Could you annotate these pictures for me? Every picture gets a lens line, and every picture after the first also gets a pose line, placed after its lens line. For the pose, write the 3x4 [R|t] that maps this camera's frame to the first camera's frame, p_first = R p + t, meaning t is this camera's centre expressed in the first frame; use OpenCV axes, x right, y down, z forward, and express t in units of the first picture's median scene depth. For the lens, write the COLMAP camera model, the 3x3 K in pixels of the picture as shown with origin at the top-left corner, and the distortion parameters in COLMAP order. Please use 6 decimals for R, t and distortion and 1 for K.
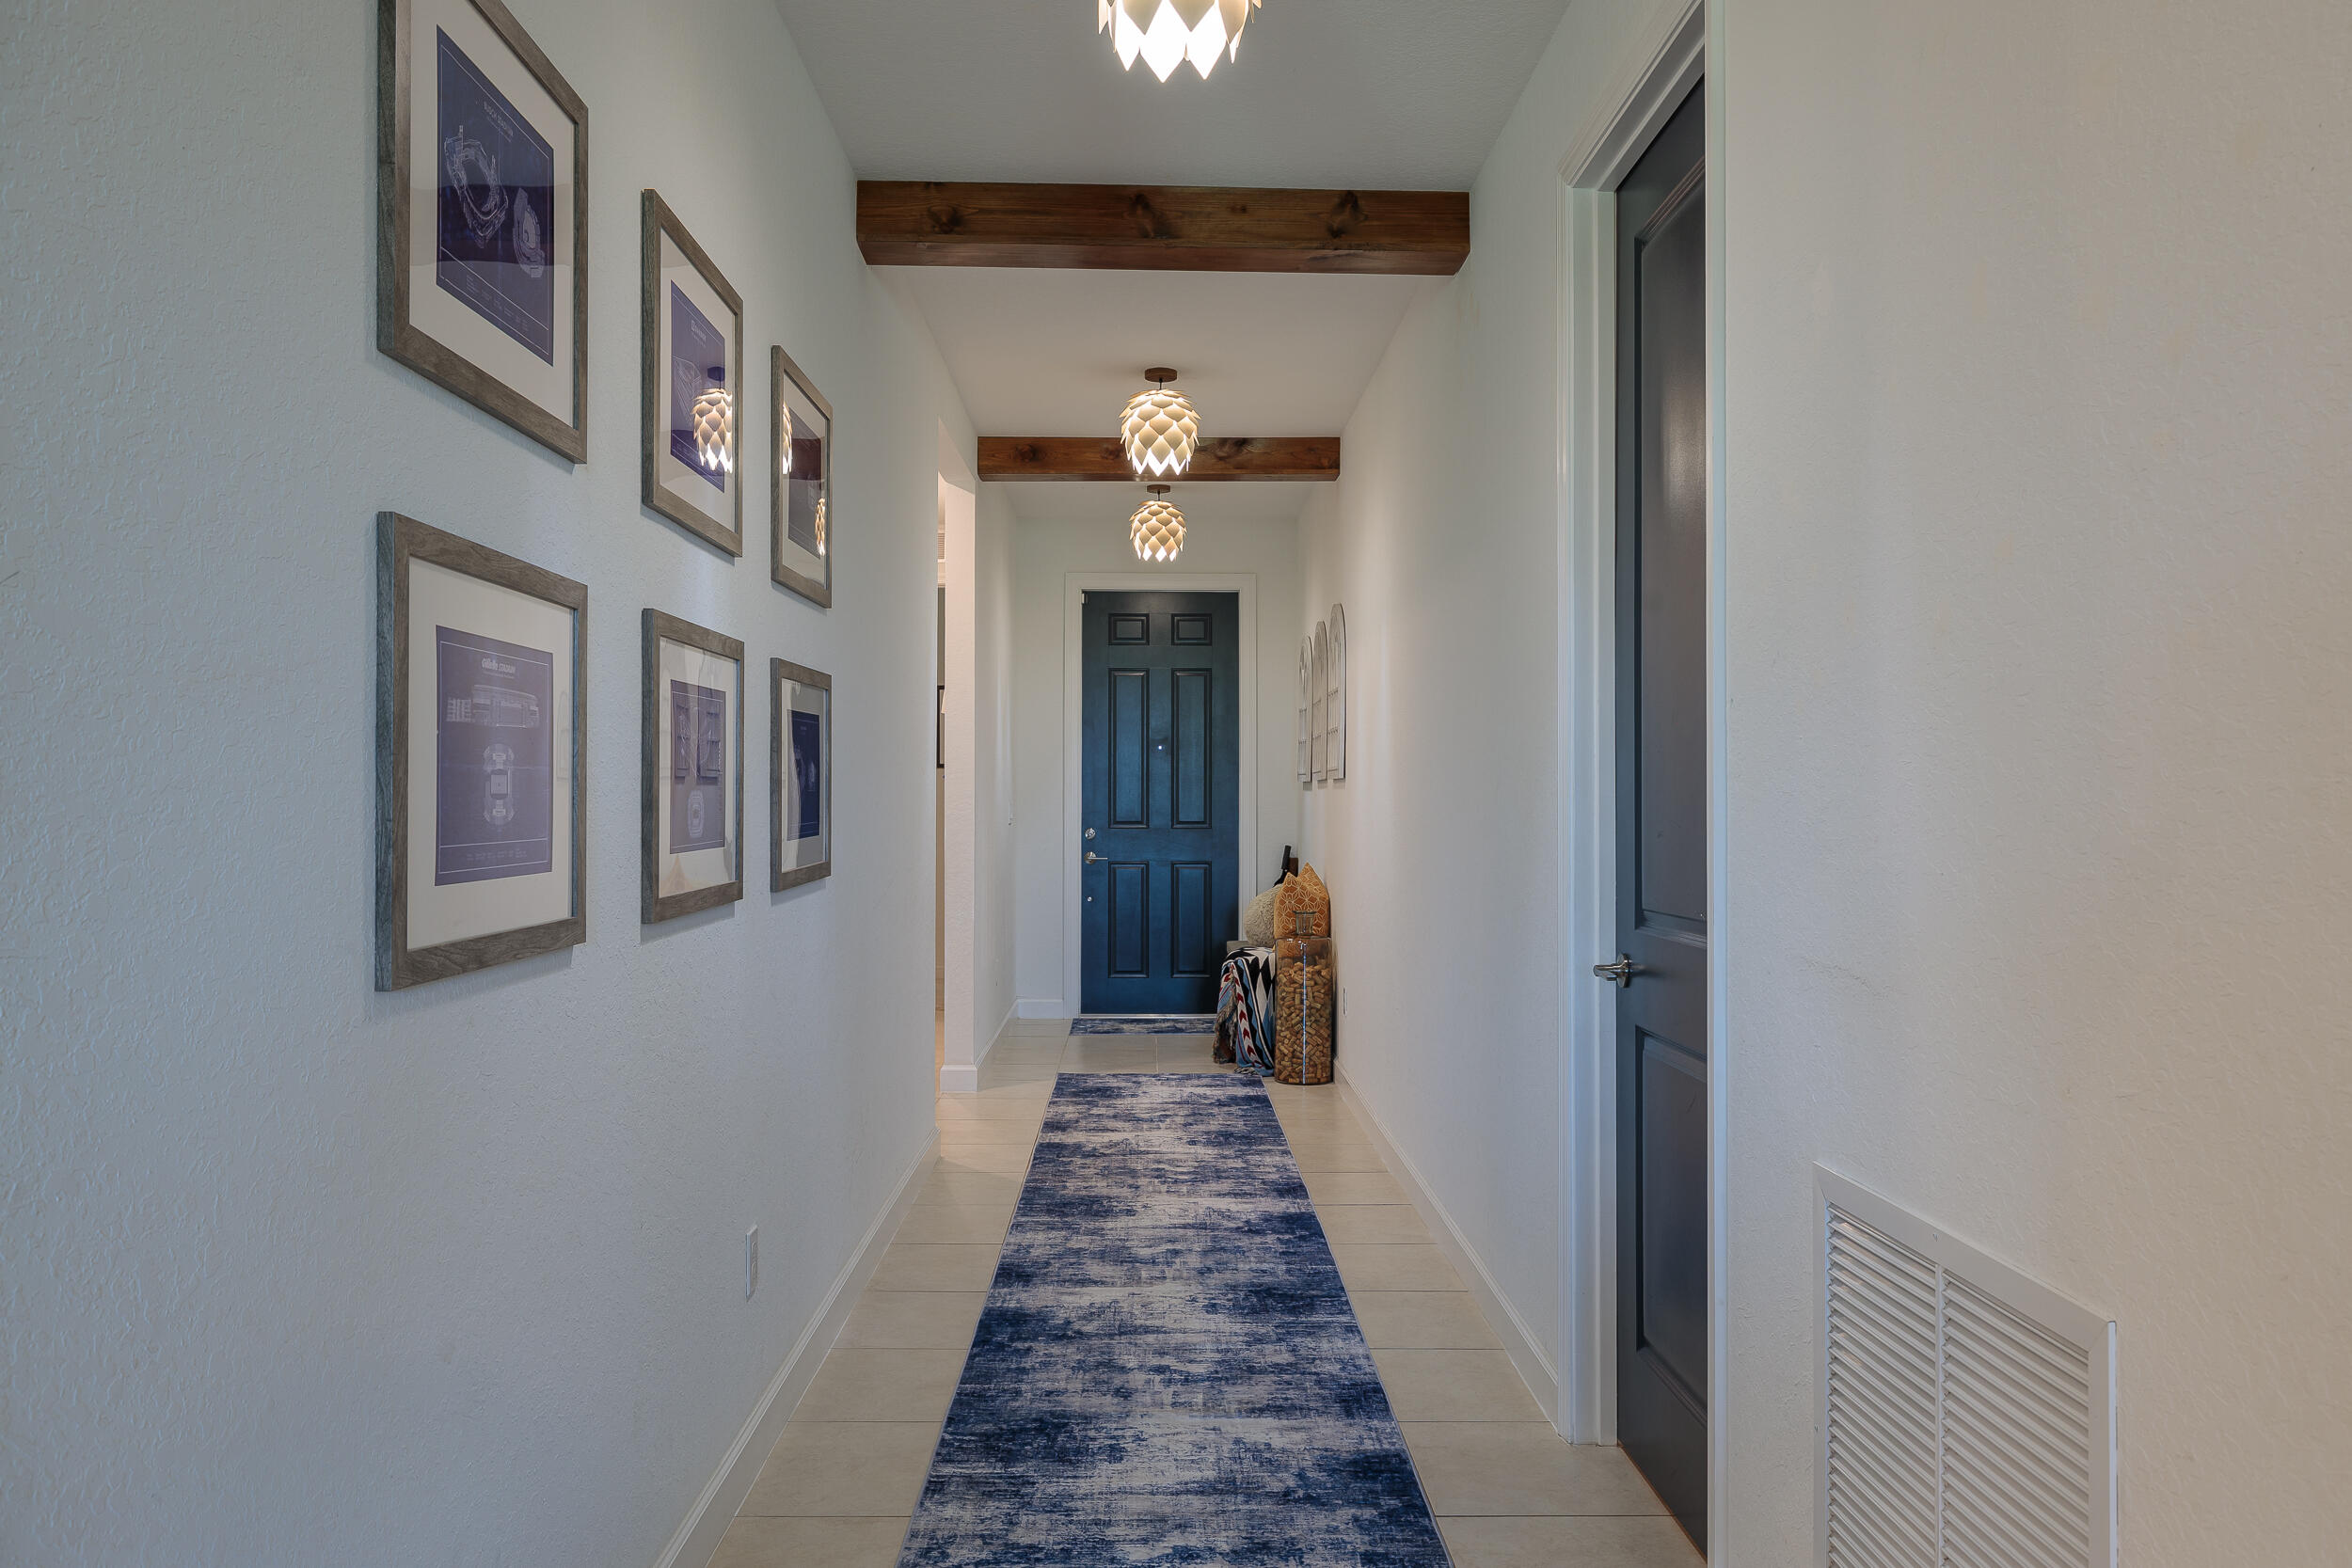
lens RADIAL K [[1722.5, 0, 1176.0], [0, 1722.5, 784.0], [0, 0, 1]] dist [0.000282, -0.000086]
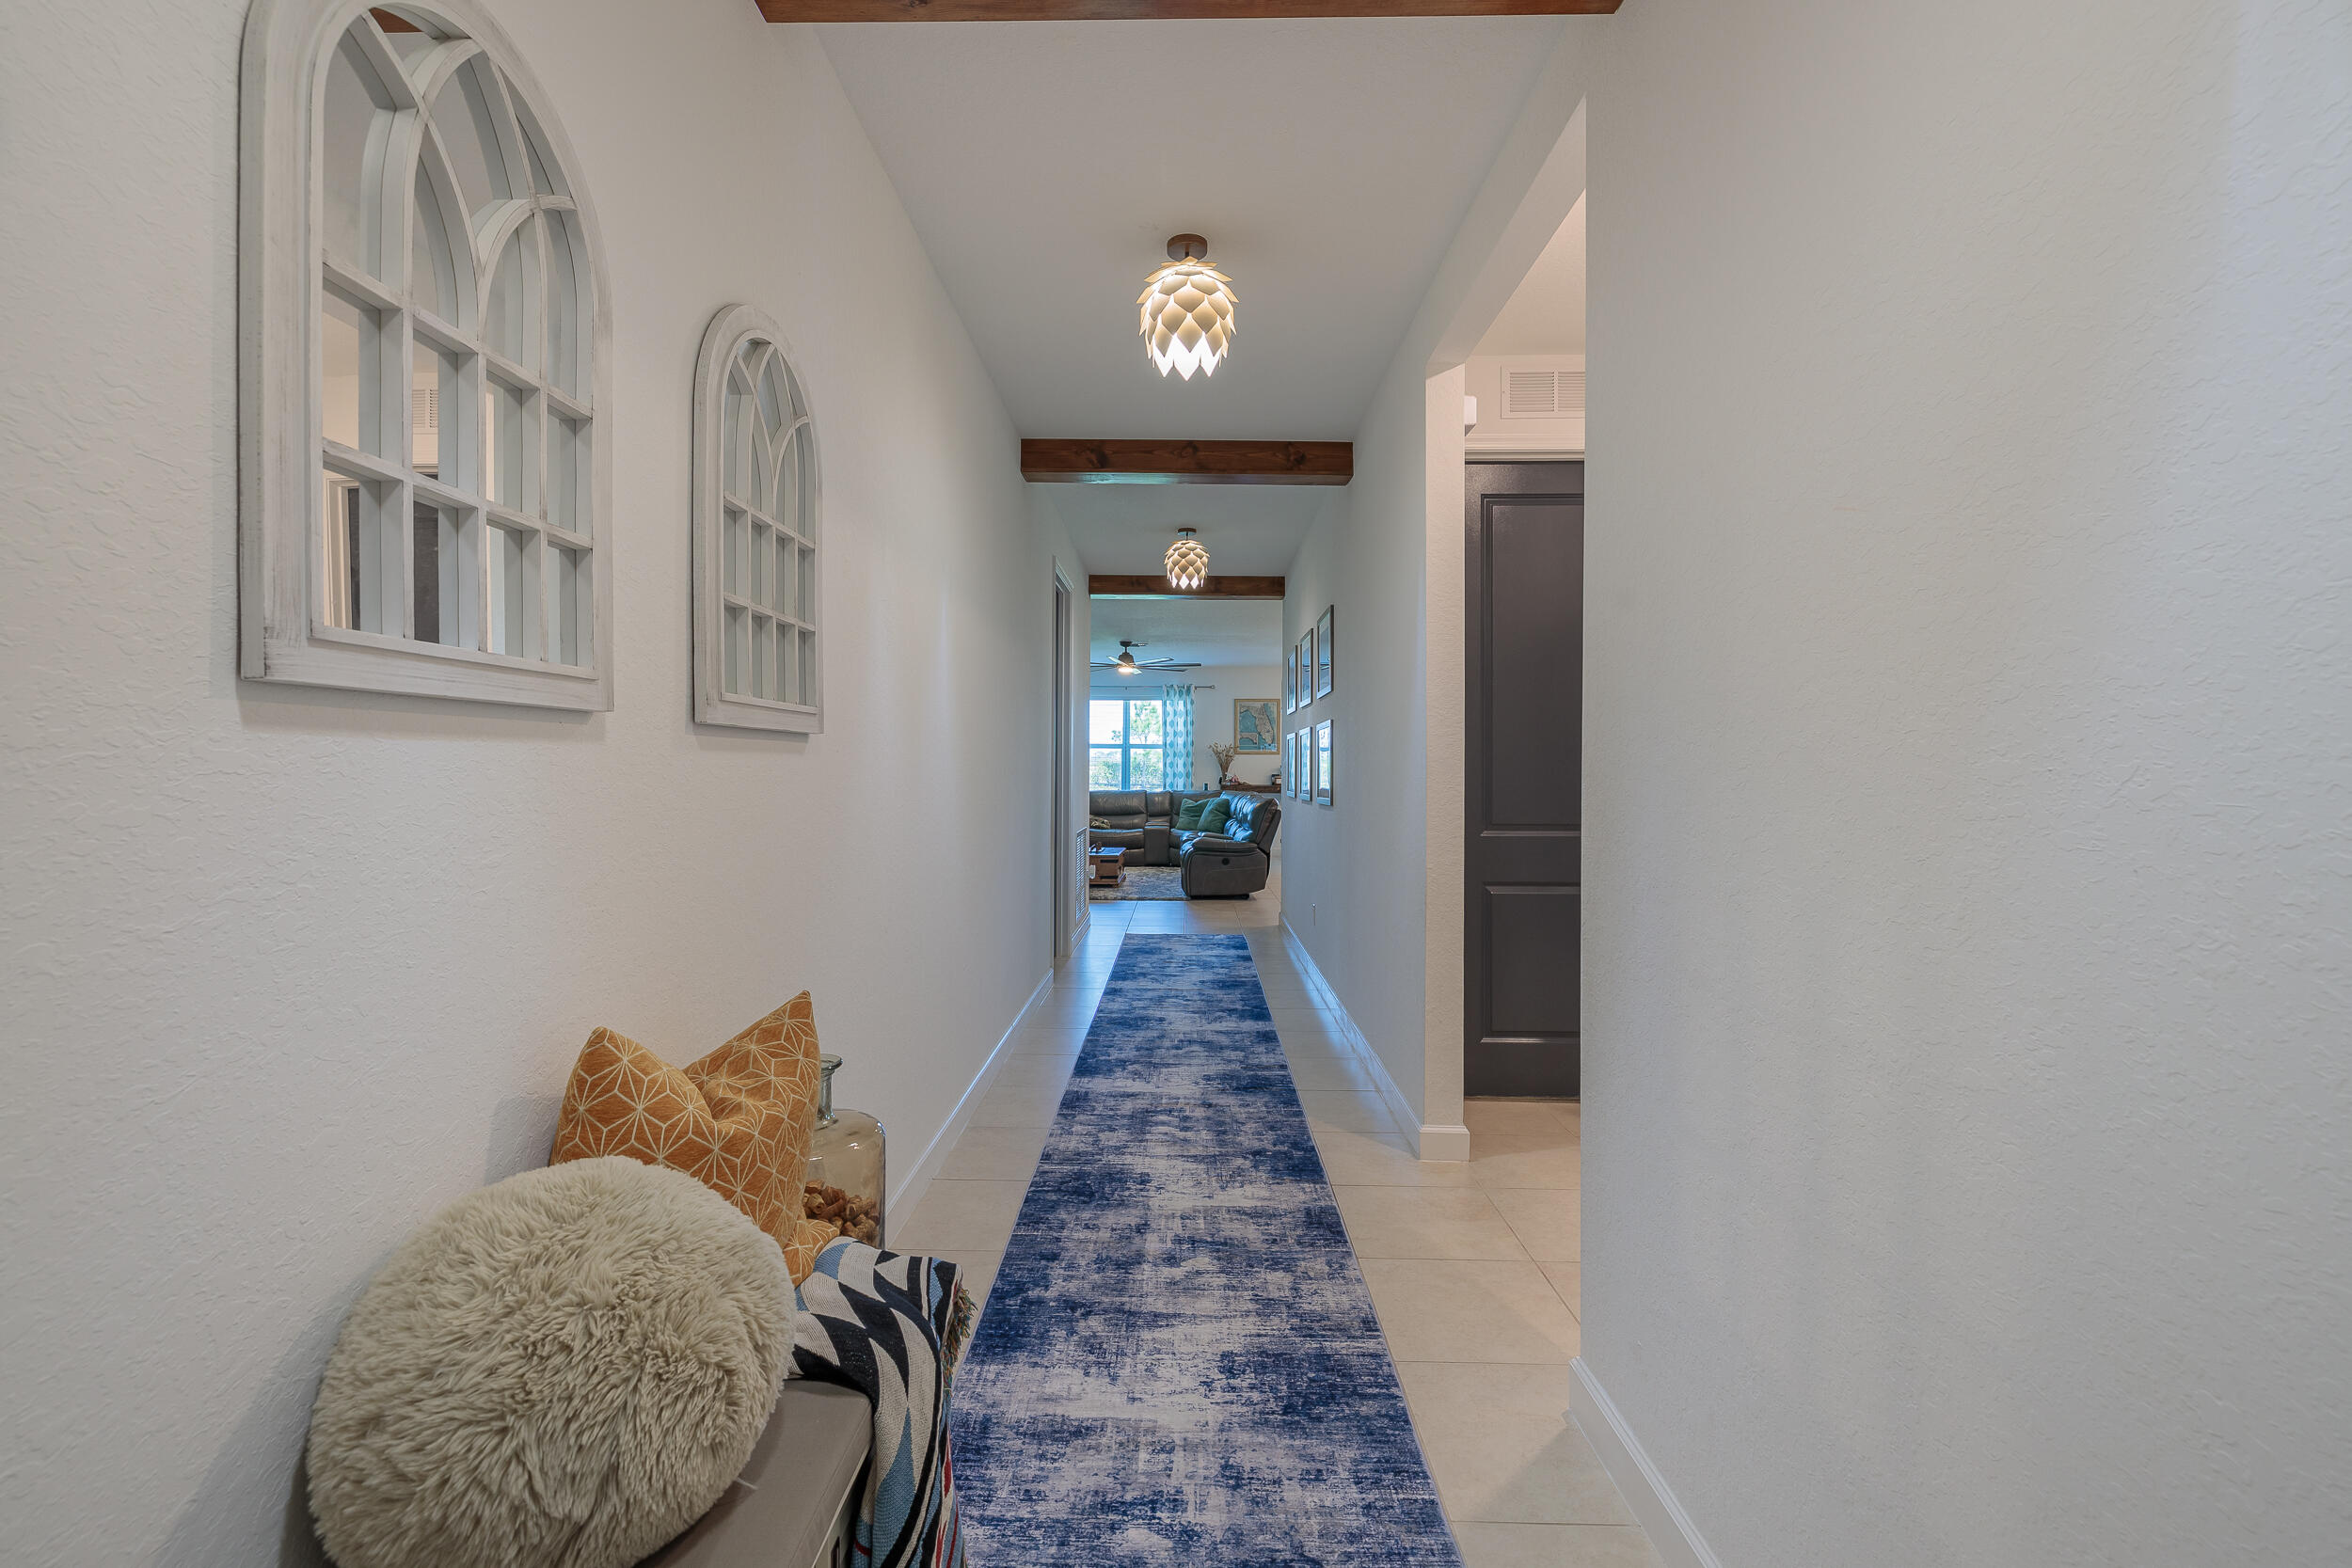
lens RADIAL K [[990.8, 0, 1190.5], [0, 990.8, 775.5], [0, 0, 1]] dist [-0.000914, -0.000168]
pose [[-0.999878, 0.013937, 0.007008, -0.022255], [0.013911, 0.999896, -0.003780, 0.016363], [-0.007060, -0.003682, -0.999968, 1.756406]]
